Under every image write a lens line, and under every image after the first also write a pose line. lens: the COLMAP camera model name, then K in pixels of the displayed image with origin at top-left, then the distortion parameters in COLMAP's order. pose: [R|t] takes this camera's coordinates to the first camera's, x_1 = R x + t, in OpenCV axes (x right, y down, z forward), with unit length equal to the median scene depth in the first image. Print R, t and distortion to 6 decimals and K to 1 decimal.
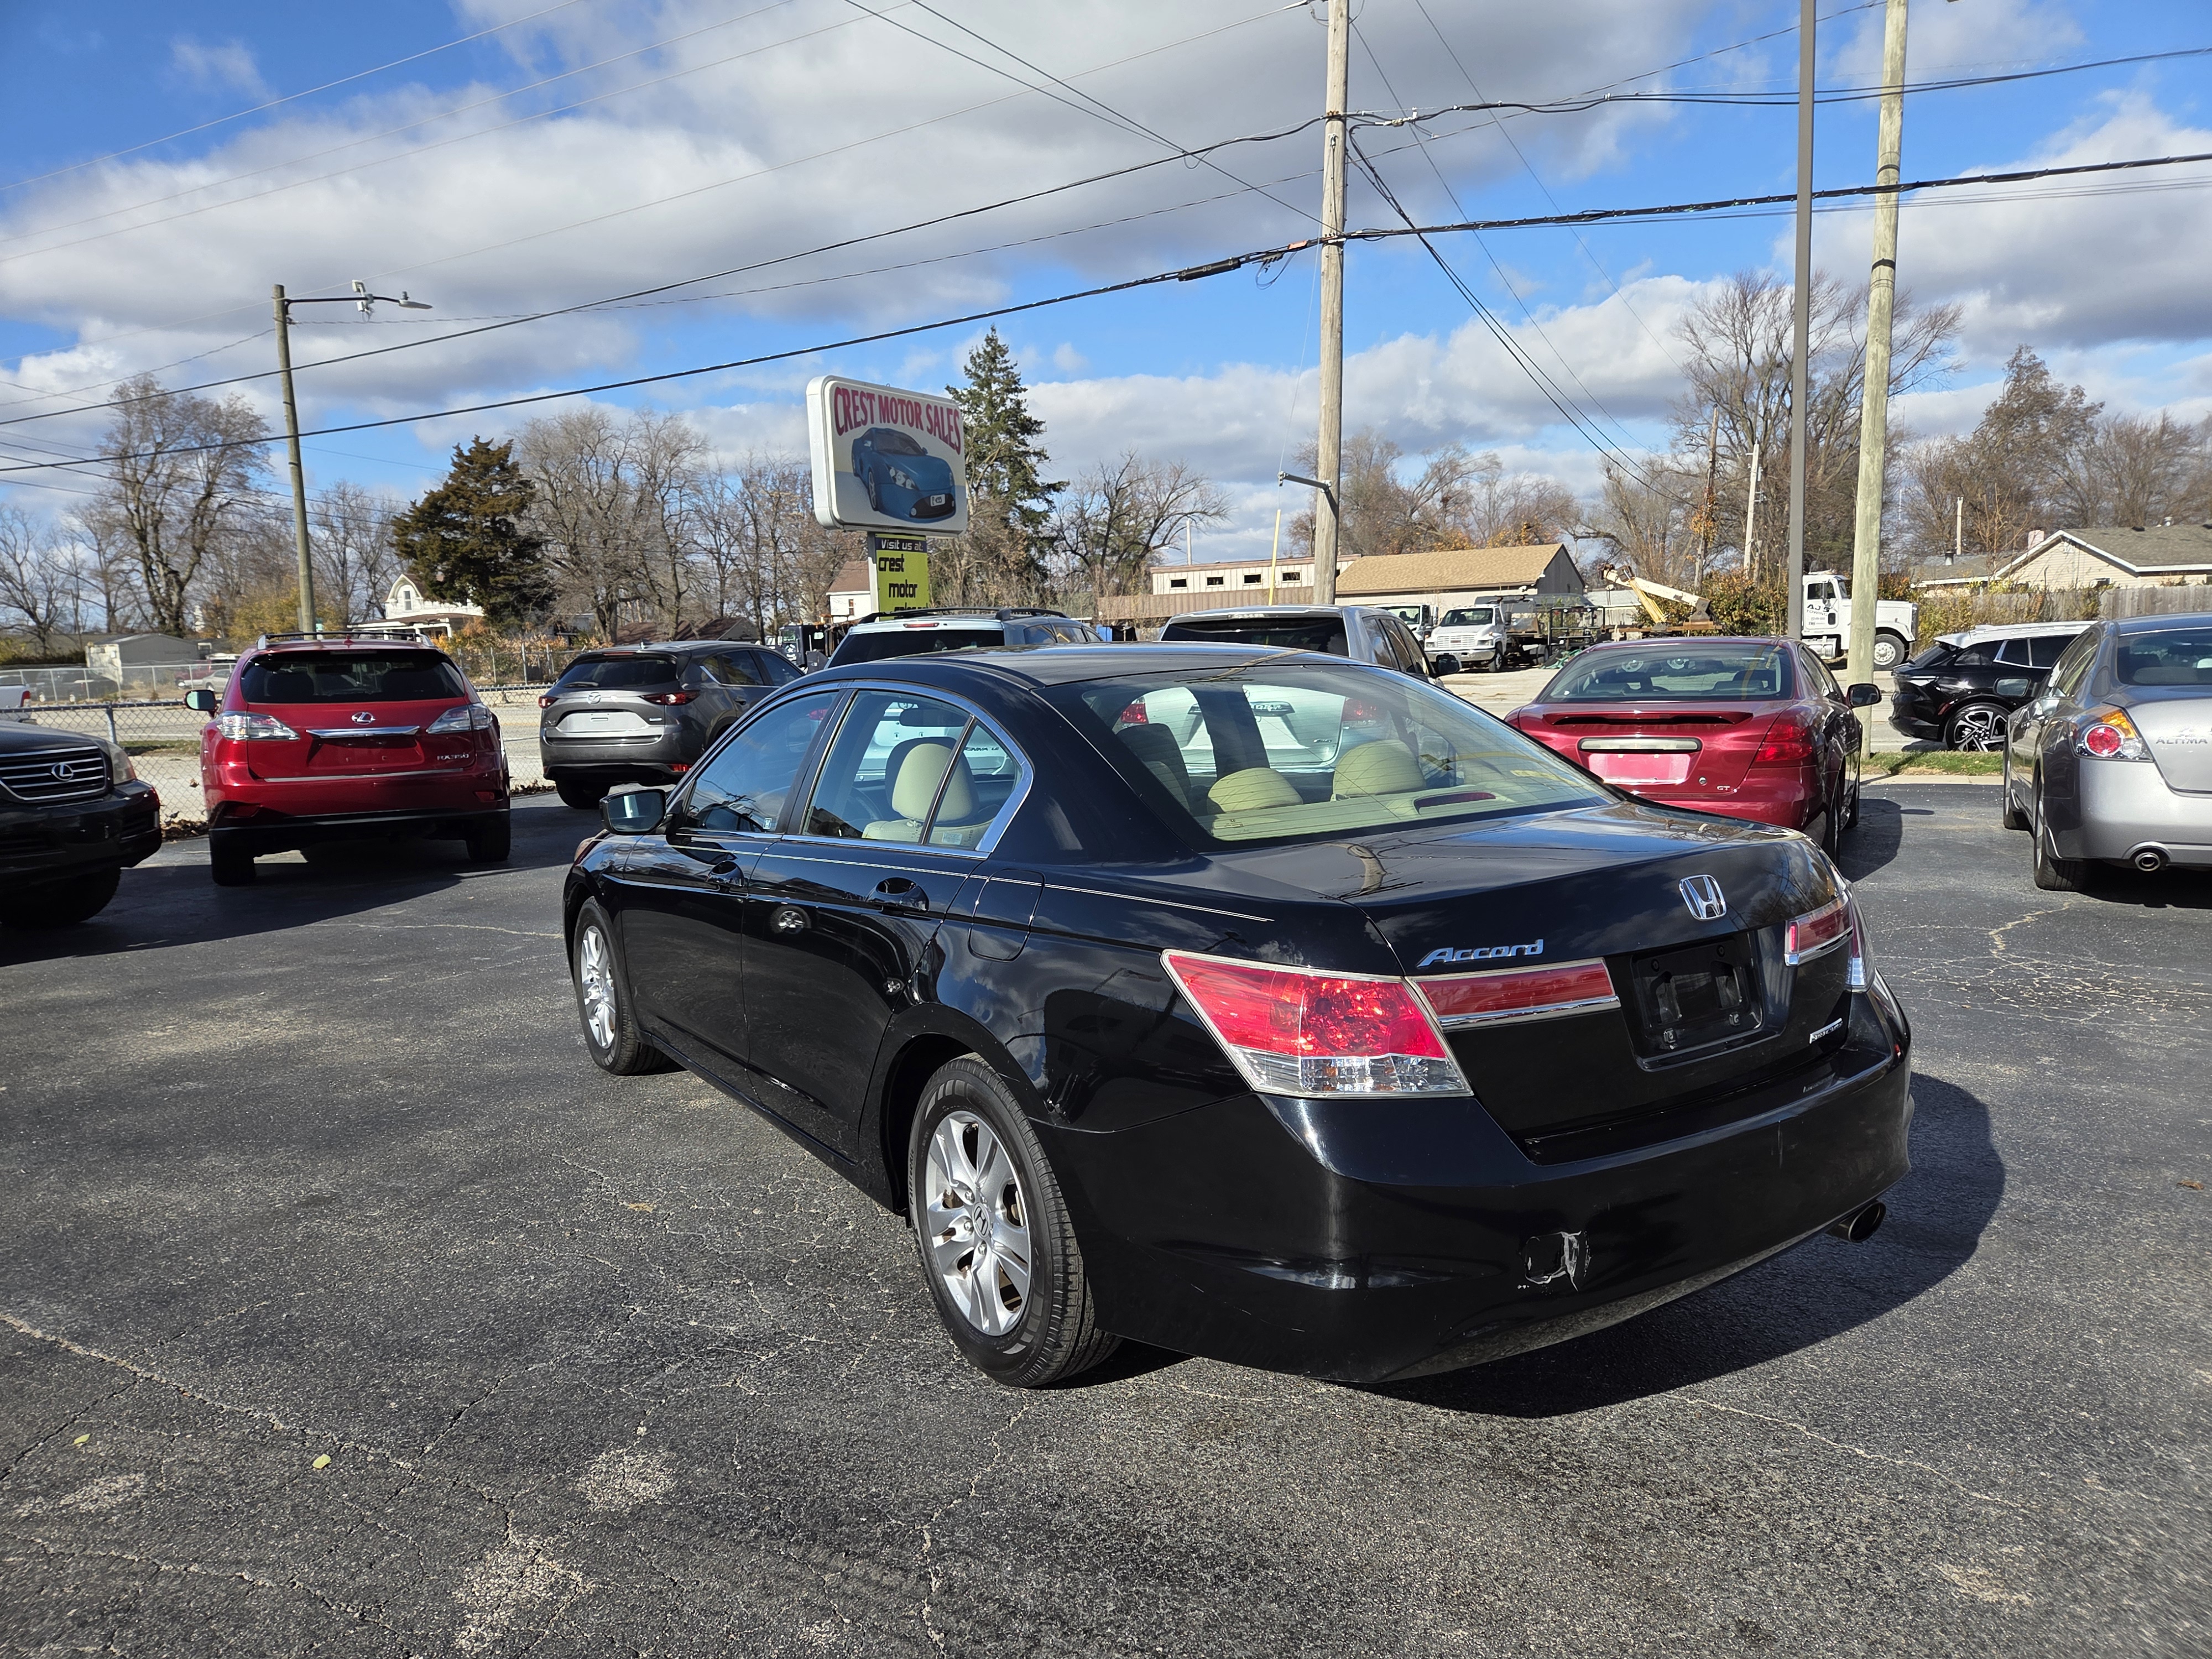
lens RADIAL K [[1480.0, 0, 1106.0], [0, 1480.0, 829.5], [0, 0, 1]] dist [0.067902, -0.061067]
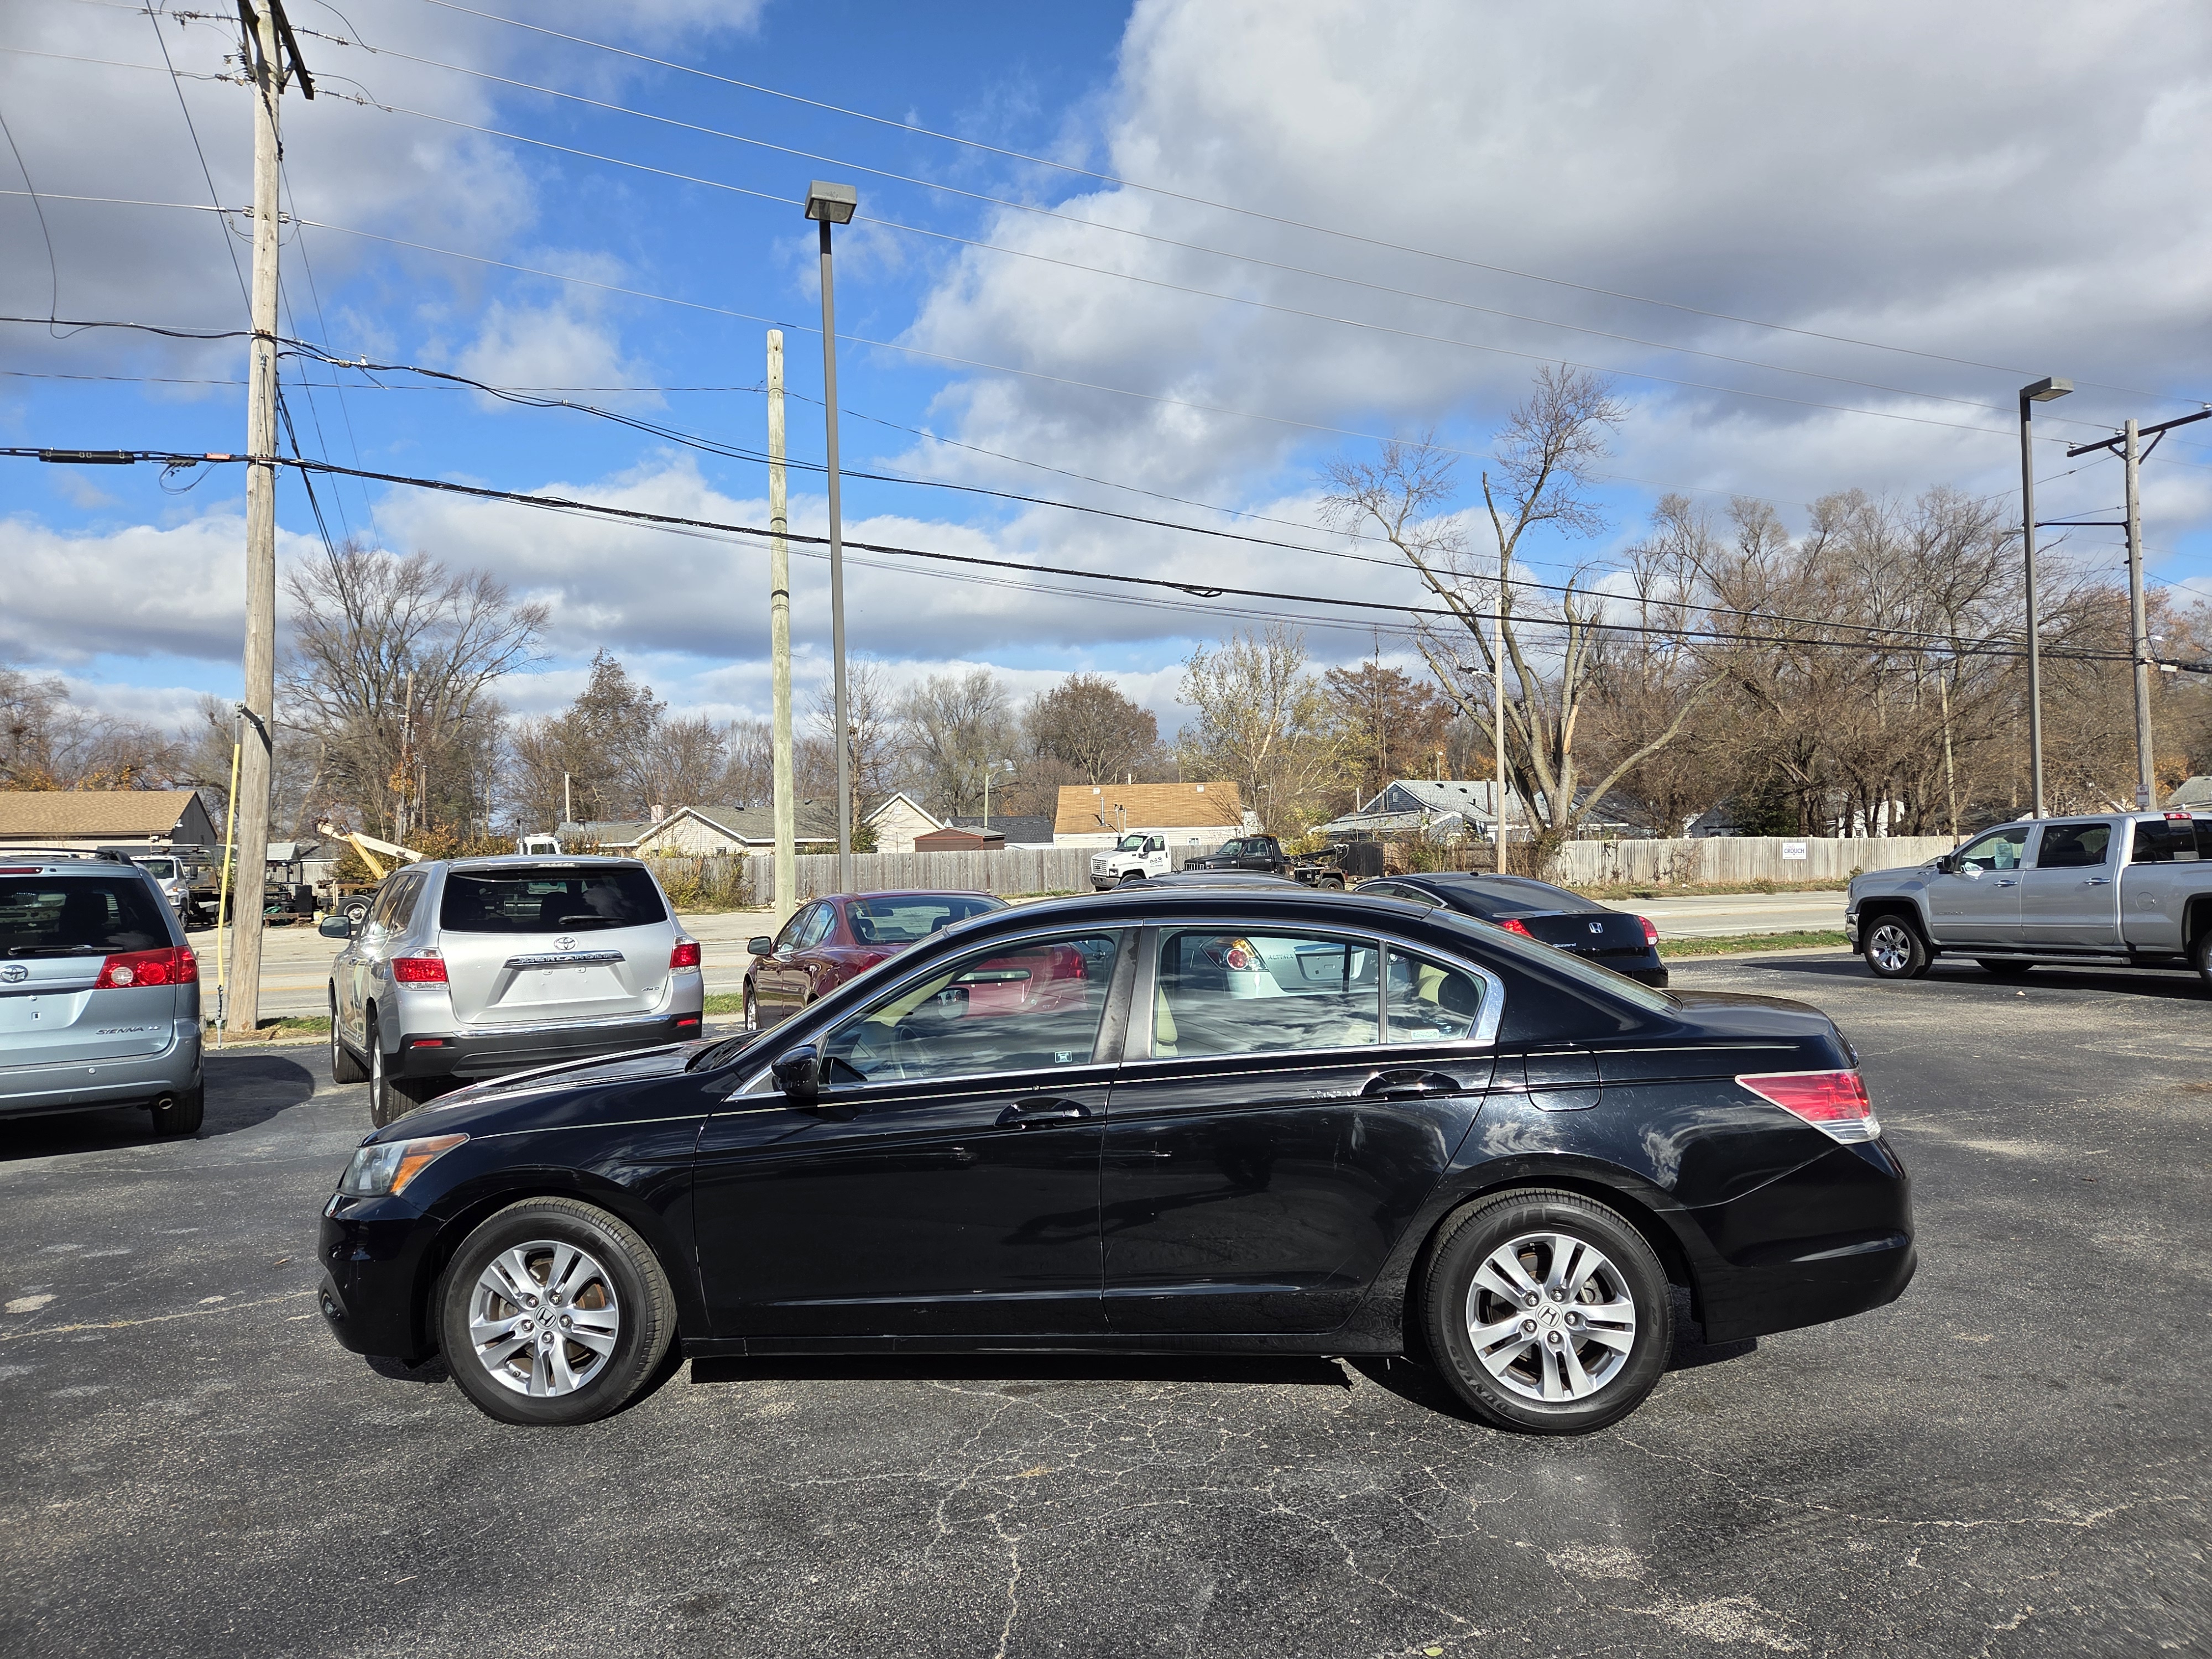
lens RADIAL K [[1475.9, 0, 1106.0], [0, 1475.9, 829.5], [0, 0, 1]] dist [0.066957, -0.057614]
pose [[0.622397, 0.035323, 0.781904, -0.412152], [0.098754, 0.987454, -0.123217, -0.012466], [-0.776447, 0.153906, 0.611100, 0.125377]]
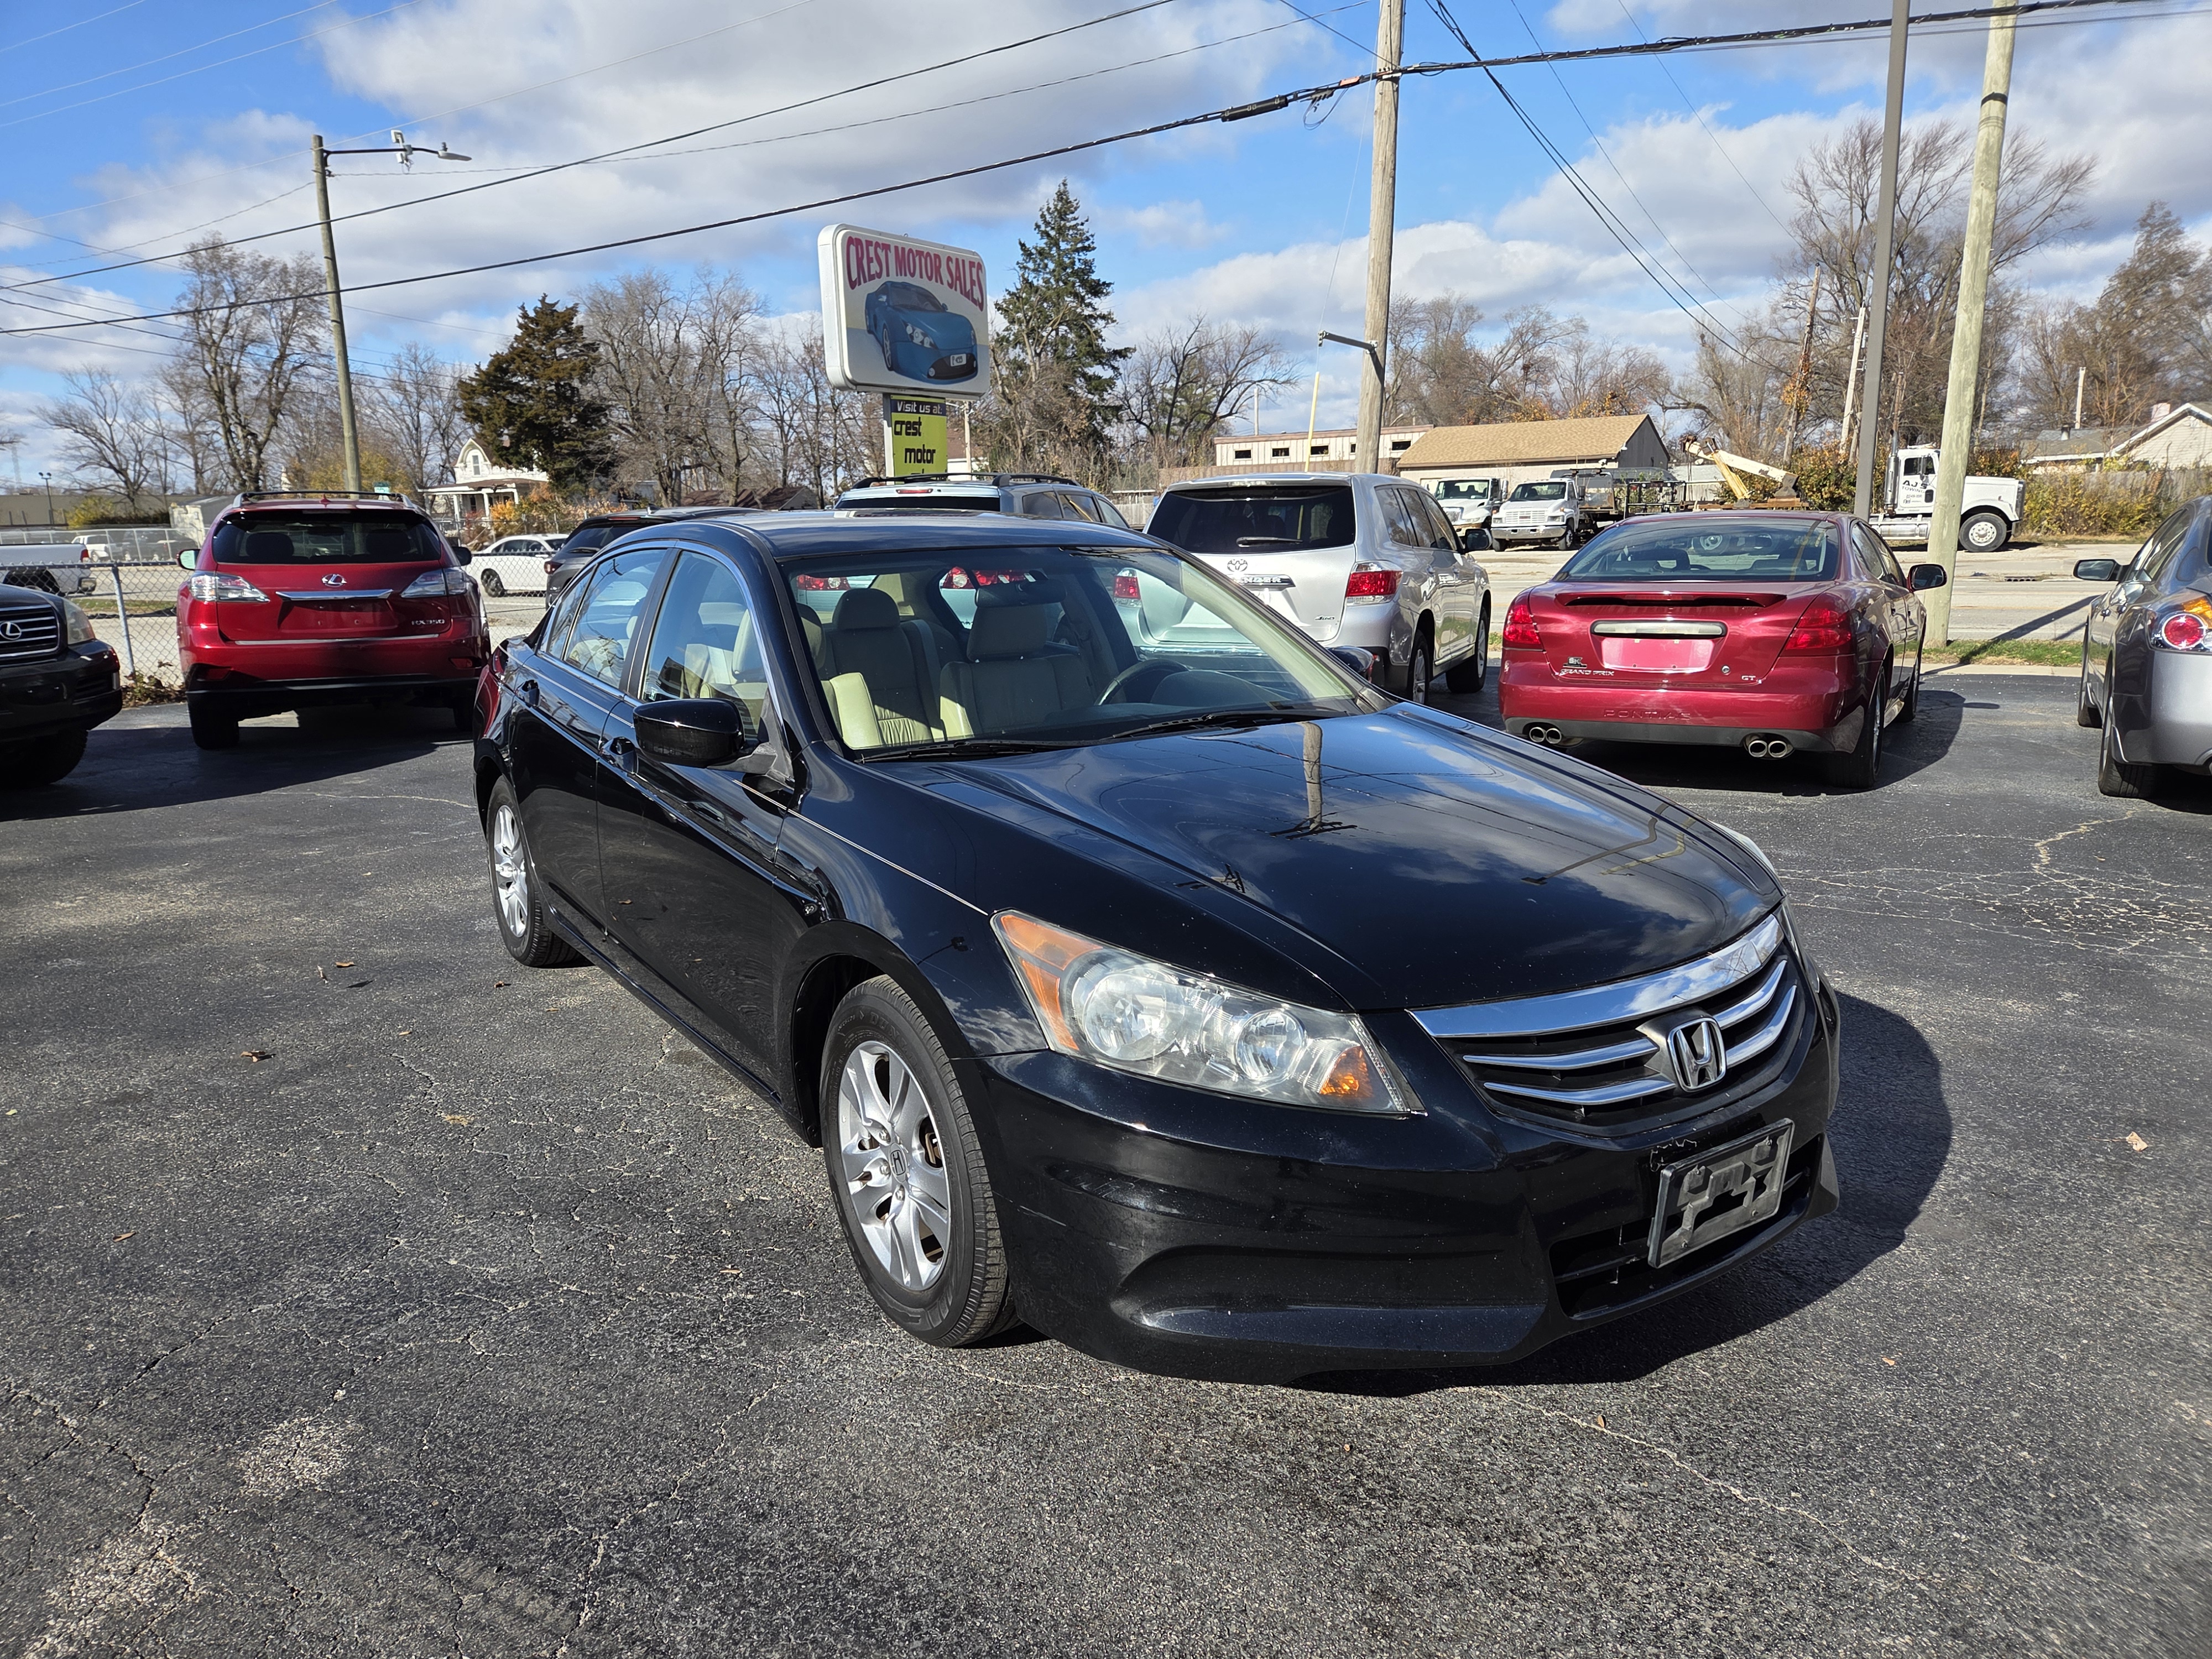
lens RADIAL K [[1476.8, 0, 1083.8], [0, 1476.8, 821.4], [0, 0, 1]] dist [0.067369, -0.059536]
pose [[0.998077, 0.022896, -0.057603, 0.048043], [-0.018336, 0.996747, 0.078484, -0.003479], [0.059212, -0.077277, 0.995250, 0.048754]]
